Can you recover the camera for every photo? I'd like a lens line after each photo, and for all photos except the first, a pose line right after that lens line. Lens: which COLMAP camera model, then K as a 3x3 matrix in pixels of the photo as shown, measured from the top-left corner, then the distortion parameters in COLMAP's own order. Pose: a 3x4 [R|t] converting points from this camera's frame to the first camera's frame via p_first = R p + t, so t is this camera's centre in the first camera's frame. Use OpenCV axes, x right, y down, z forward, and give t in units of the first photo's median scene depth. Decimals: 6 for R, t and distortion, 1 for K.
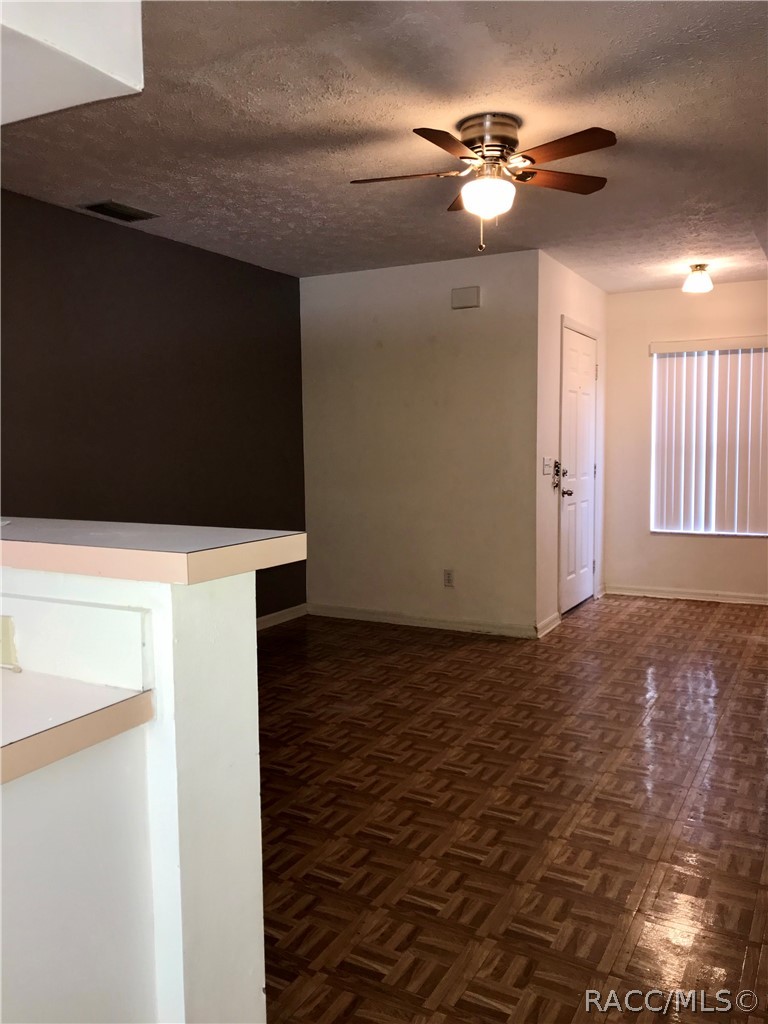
lens RADIAL K [[846.4, 0, 374.4], [0, 846.4, 512.8], [0, 0, 1]] dist [0.027189, -0.024004]
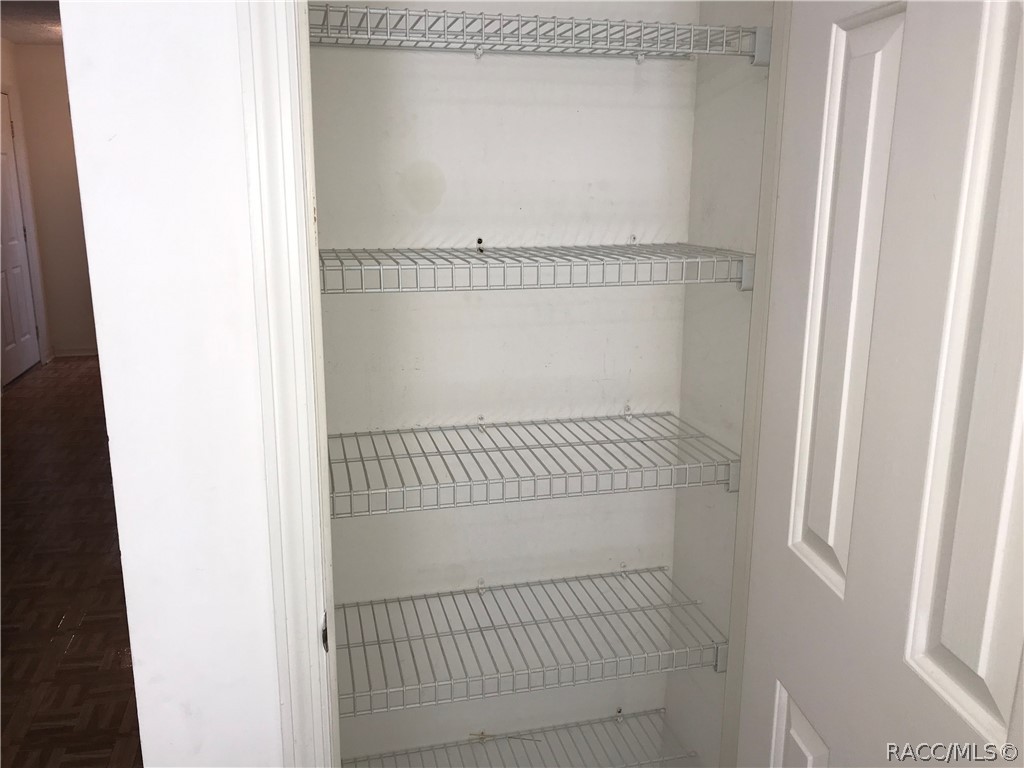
lens RADIAL K [[846.4, 0, 517.6], [0, 846.4, 377.0], [0, 0, 1]] dist [0.027189, -0.024004]
pose [[0.734248, -0.138499, 0.664603, 0.004499], [0.038579, 0.985899, 0.162833, -0.029274], [-0.677784, -0.093920, 0.729238, -0.121905]]
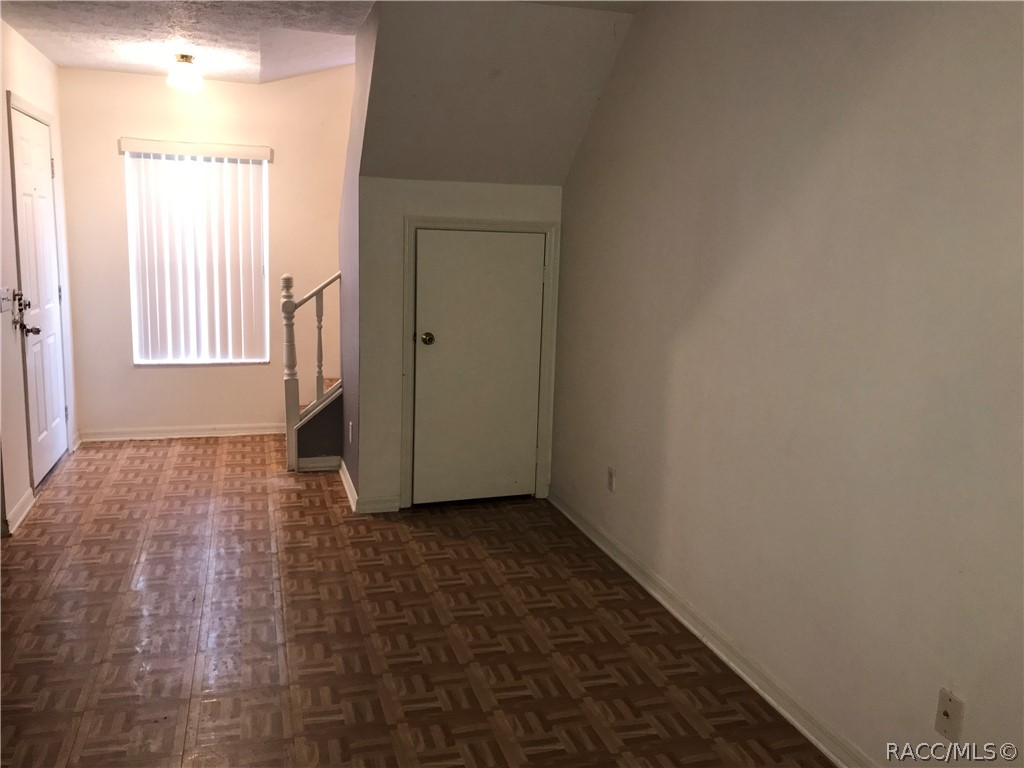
lens RADIAL K [[846.4, 0, 509.5], [0, 846.4, 366.5], [0, 0, 1]] dist [0.027189, -0.024004]
pose [[0.700254, -0.081612, 0.709214, -0.018026], [0.021383, 0.995396, 0.093431, -0.055683], [-0.713574, -0.050260, 0.698775, 0.162737]]
